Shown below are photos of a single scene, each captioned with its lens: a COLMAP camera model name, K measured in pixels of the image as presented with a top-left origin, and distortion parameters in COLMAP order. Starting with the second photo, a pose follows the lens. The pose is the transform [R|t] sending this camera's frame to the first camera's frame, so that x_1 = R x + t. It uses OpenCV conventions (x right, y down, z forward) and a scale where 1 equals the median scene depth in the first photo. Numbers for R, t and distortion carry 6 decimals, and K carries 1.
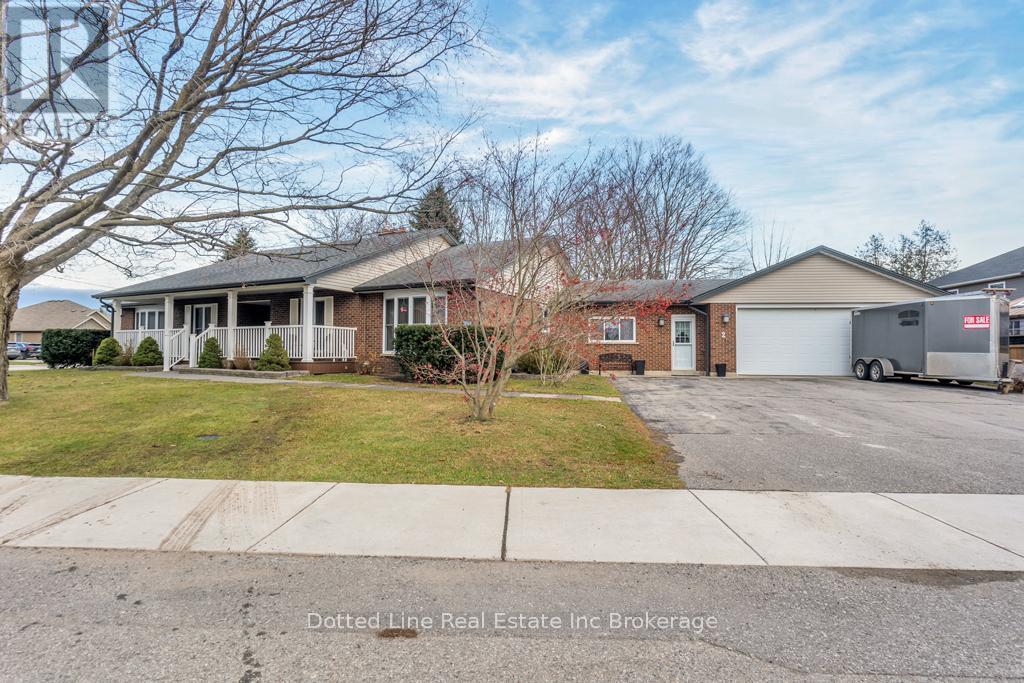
lens RADIAL K [[503.9, 0, 512.4], [0, 503.9, 337.3], [0, 0, 1]] dist [-0.001446, 0.000103]
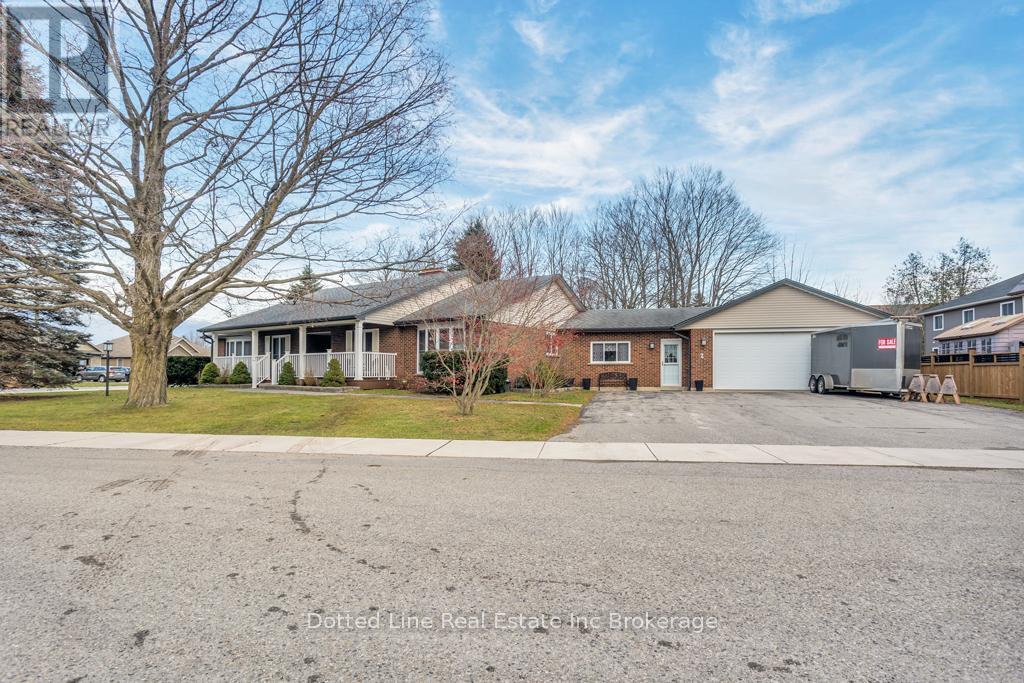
lens RADIAL K [[482.8, 0, 512.7], [0, 482.8, 358.9], [0, 0, 1]] dist [0.000212, 0.000192]
pose [[0.995994, -0.009451, -0.088916, 0.085688], [0.009379, 0.999955, -0.001229, -0.000395], [0.088923, 0.000390, 0.996038, -0.176338]]
